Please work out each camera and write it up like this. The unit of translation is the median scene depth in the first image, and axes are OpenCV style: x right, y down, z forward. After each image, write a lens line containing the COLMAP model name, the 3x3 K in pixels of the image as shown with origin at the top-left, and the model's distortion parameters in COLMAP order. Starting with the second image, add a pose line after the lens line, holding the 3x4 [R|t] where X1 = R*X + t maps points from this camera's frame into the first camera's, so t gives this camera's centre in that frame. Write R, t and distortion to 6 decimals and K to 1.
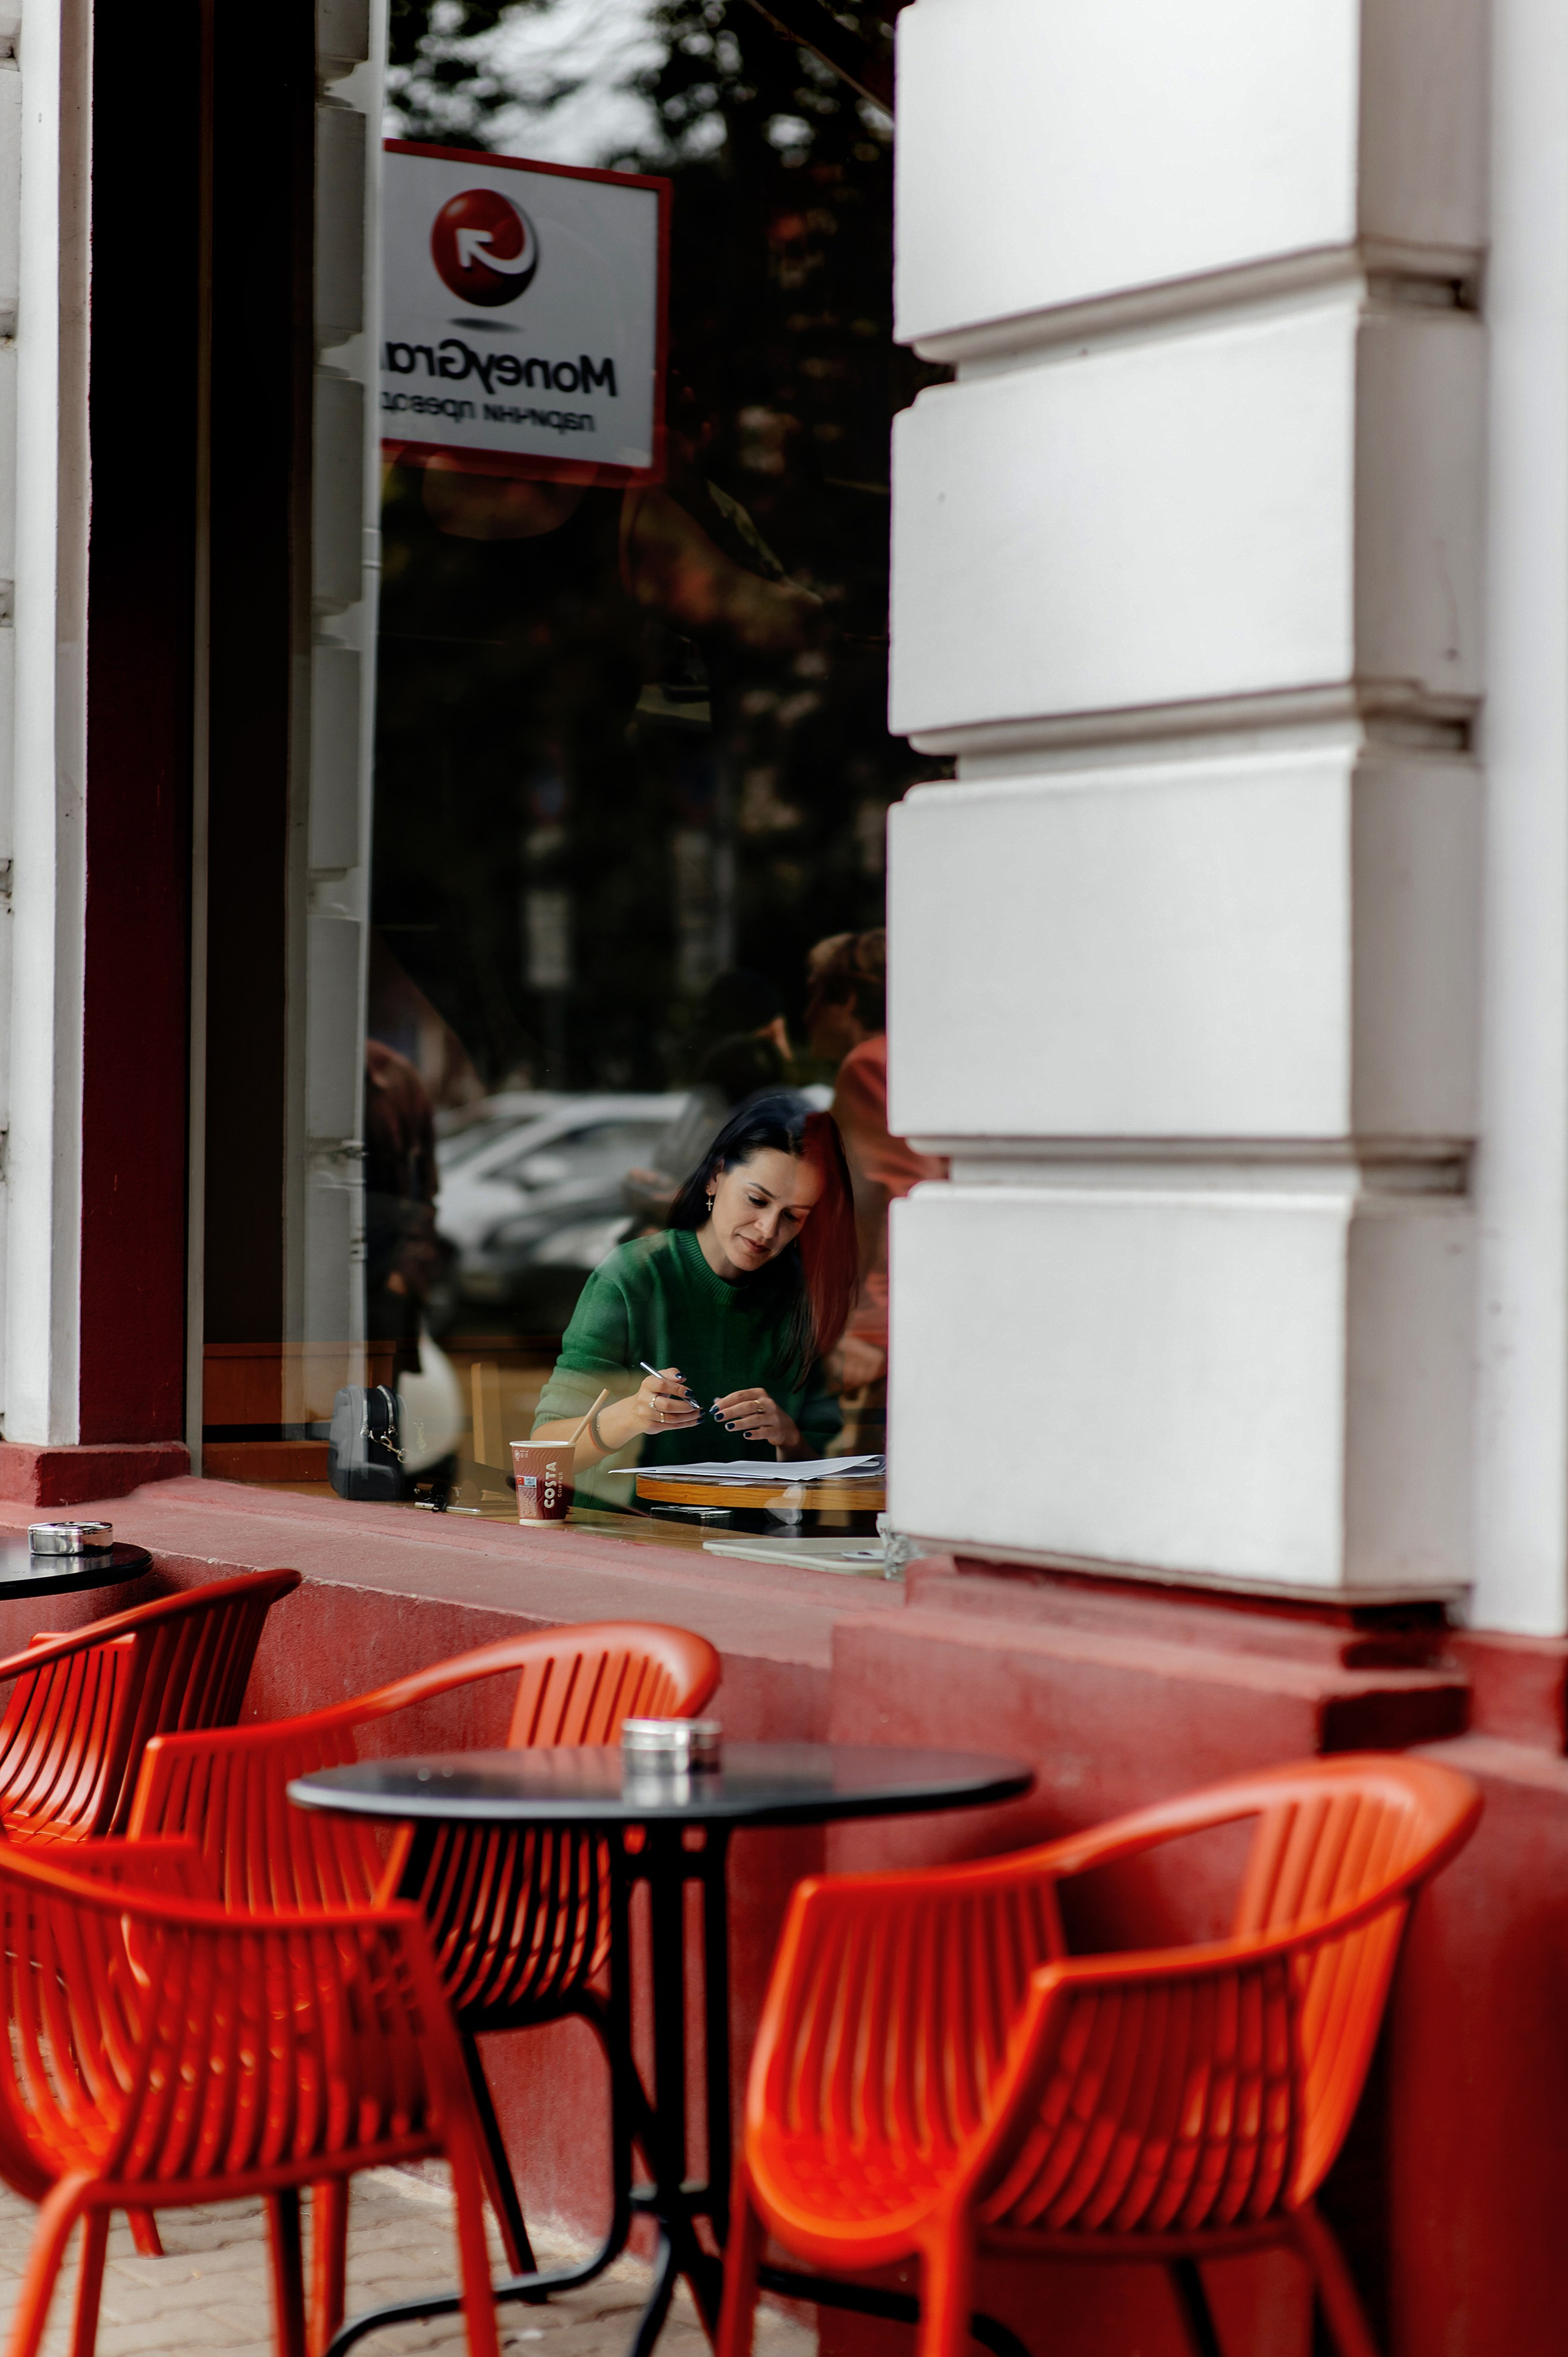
lens RADIAL K [[5922.6, 0, 783.9], [0, 5922.6, 1177.4], [0, 0, 1]] dist [0.009437, -0.018759]
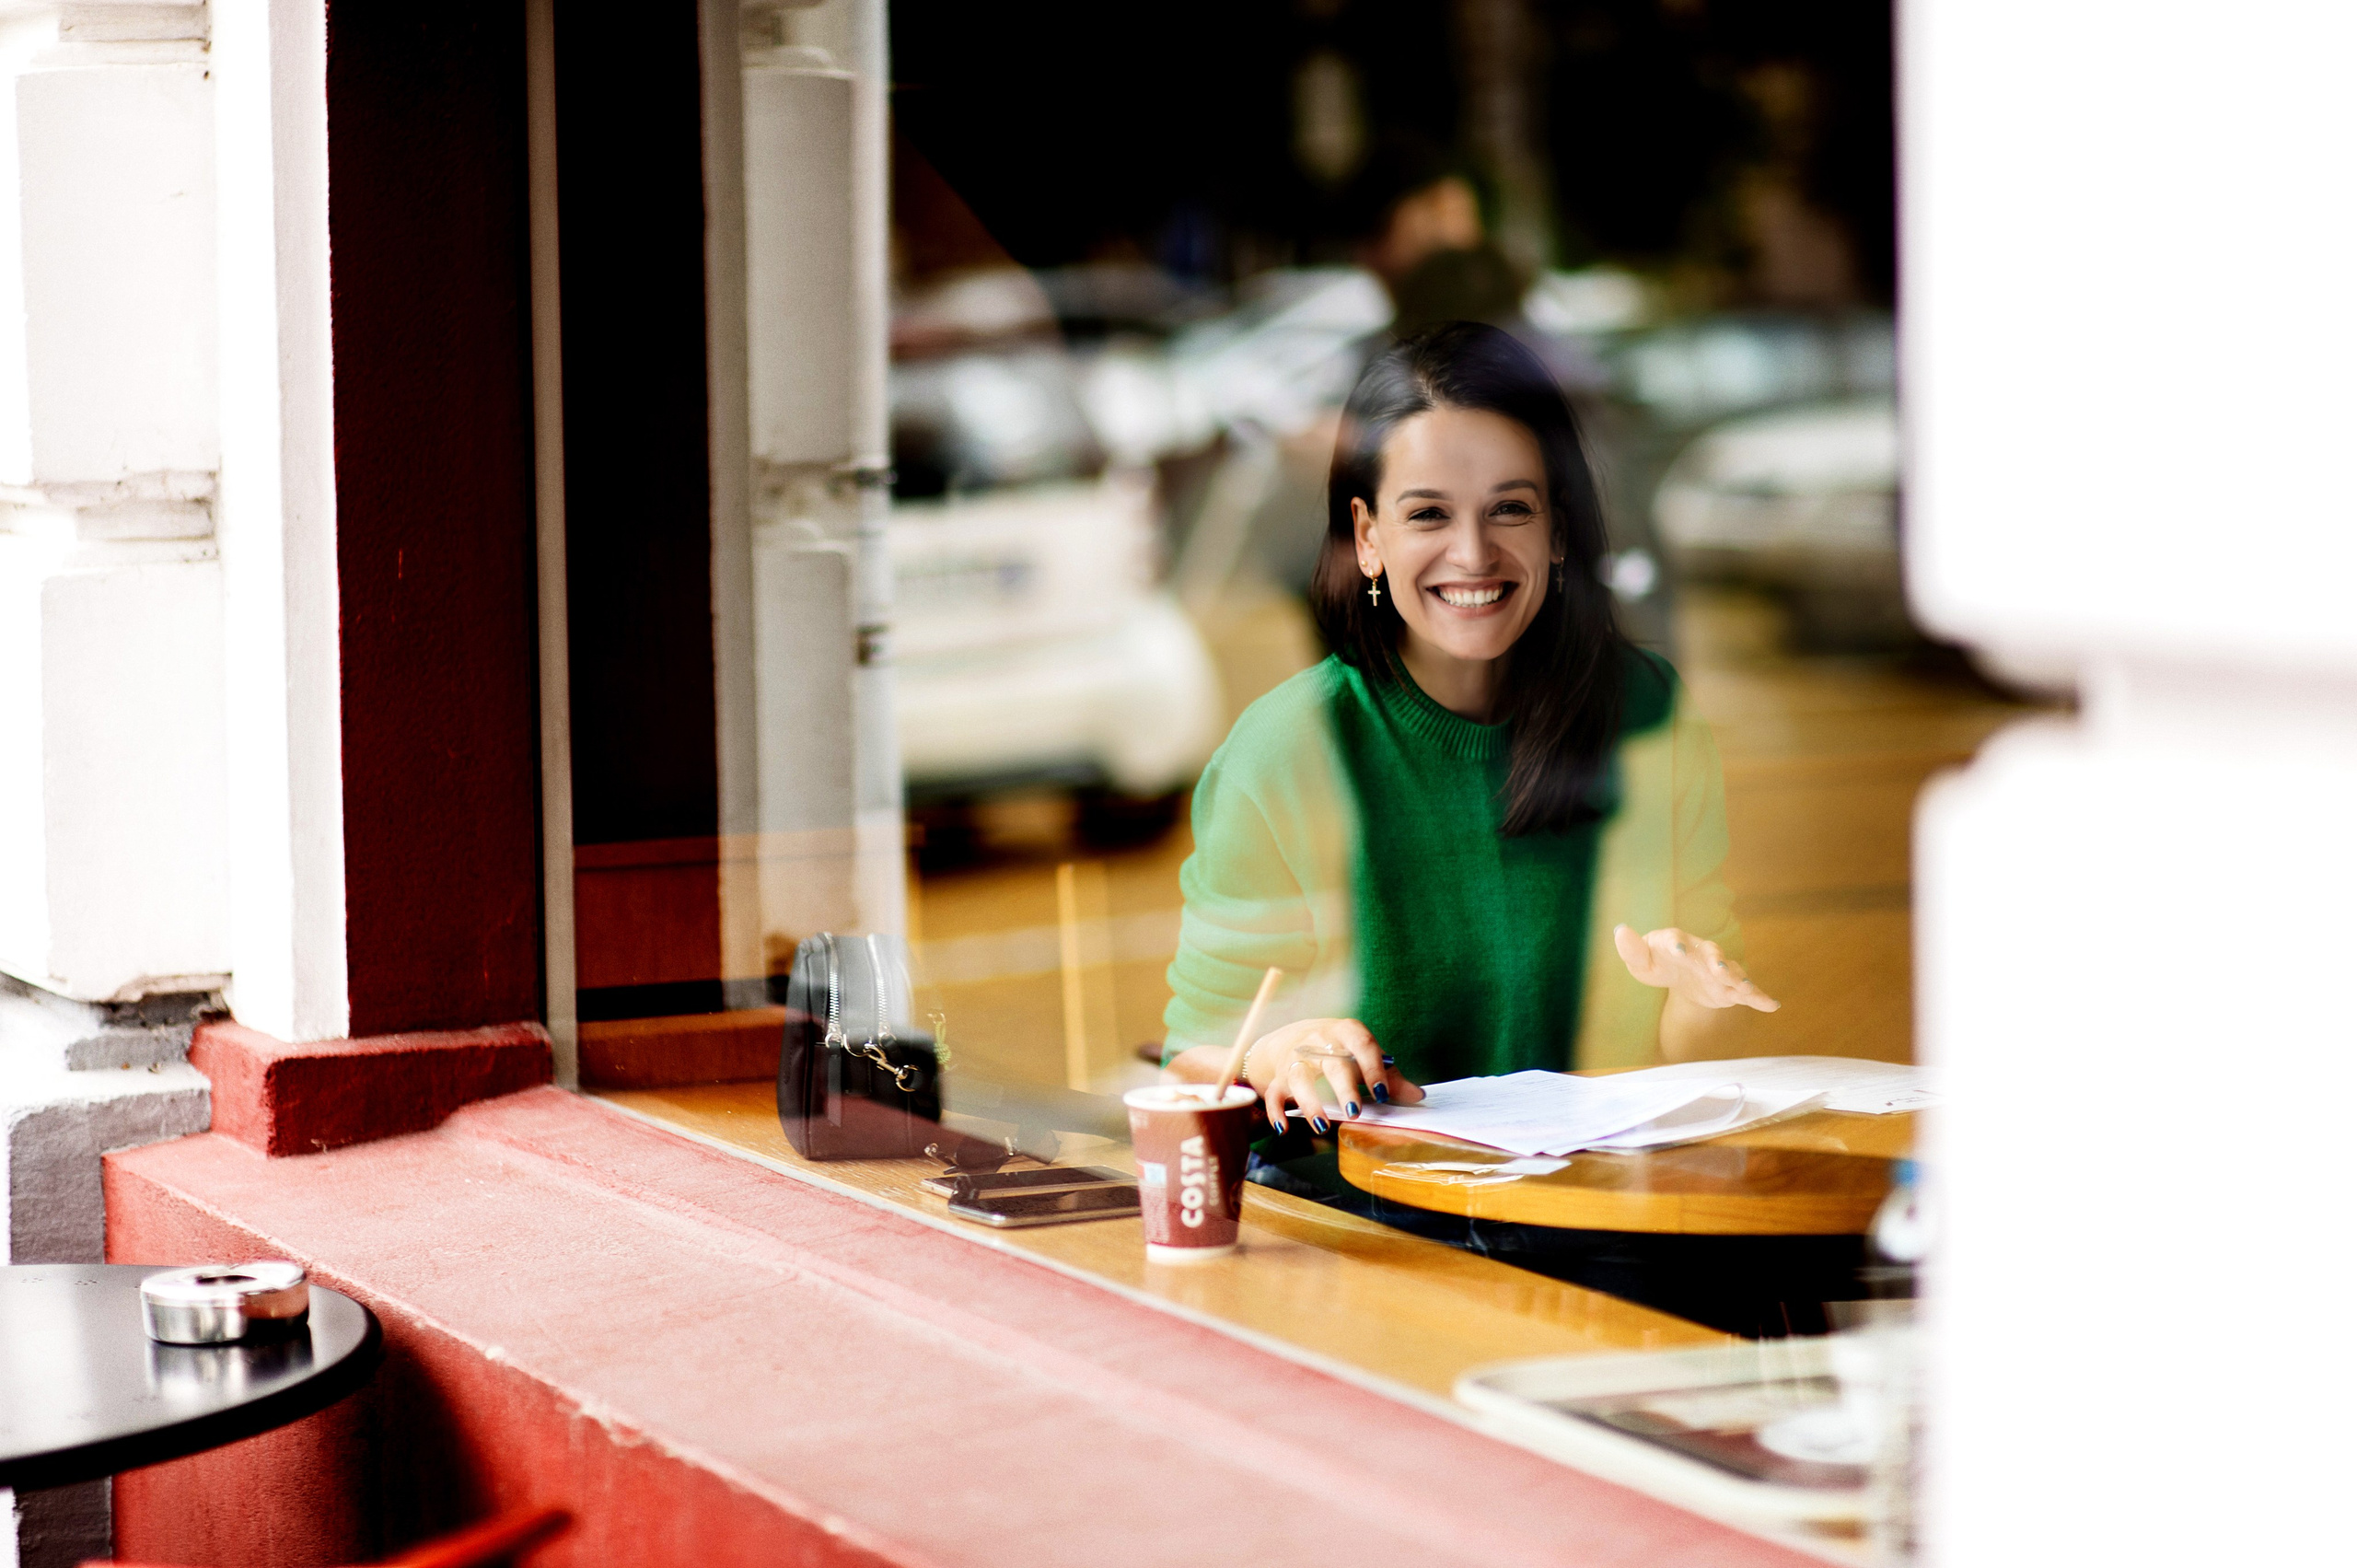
lens RADIAL K [[5922.8, 0, 1178.5], [0, 5922.8, 784.0], [0, 0, 1]] dist [0.009437, -0.018759]
pose [[0.997226, -0.018659, -0.072056, -0.000819], [0.023943, 0.997031, 0.073181, -0.017245], [0.070477, -0.074703, 0.994712, 0.450024]]
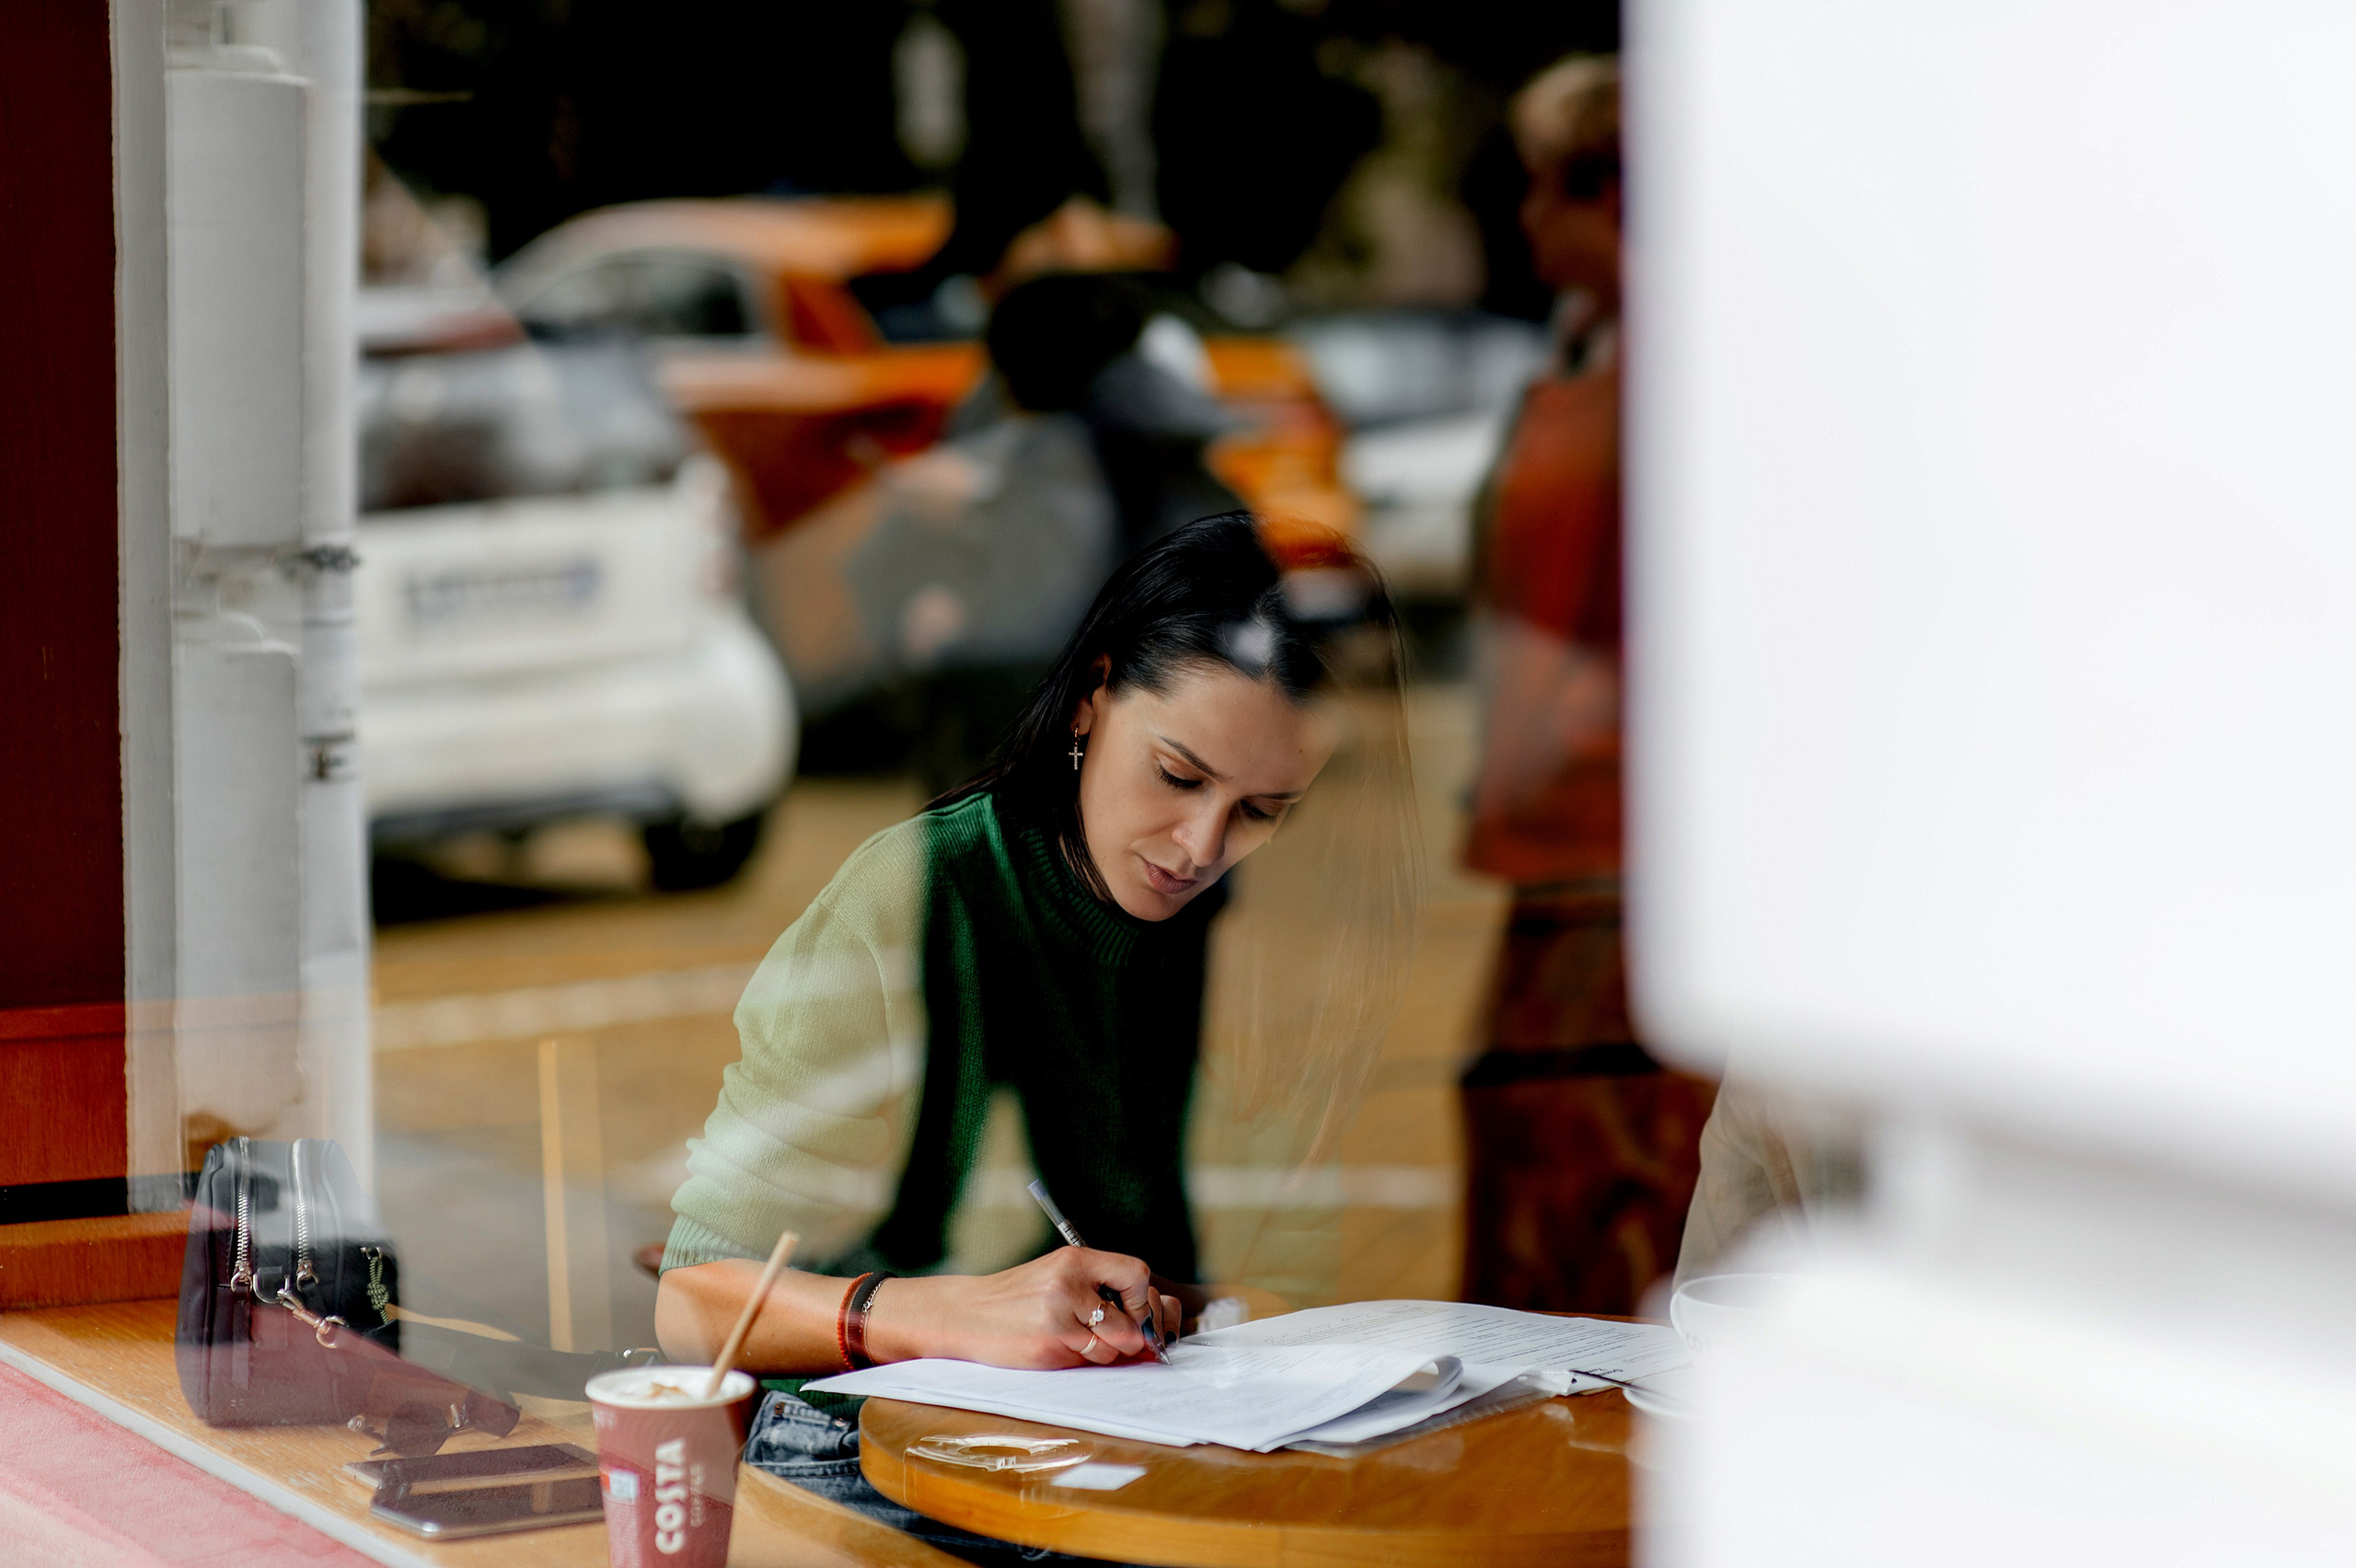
lens RADIAL K [[5919.8, 0, 1178.0], [0, 5919.8, 784.0], [0, 0, 1]] dist [0.009437, -0.018759]
pose [[0.999968, -0.004227, -0.006841, 0.000691], [0.004764, 0.996748, 0.080437, -0.026256], [0.006479, -0.080467, 0.996736, 0.546628]]
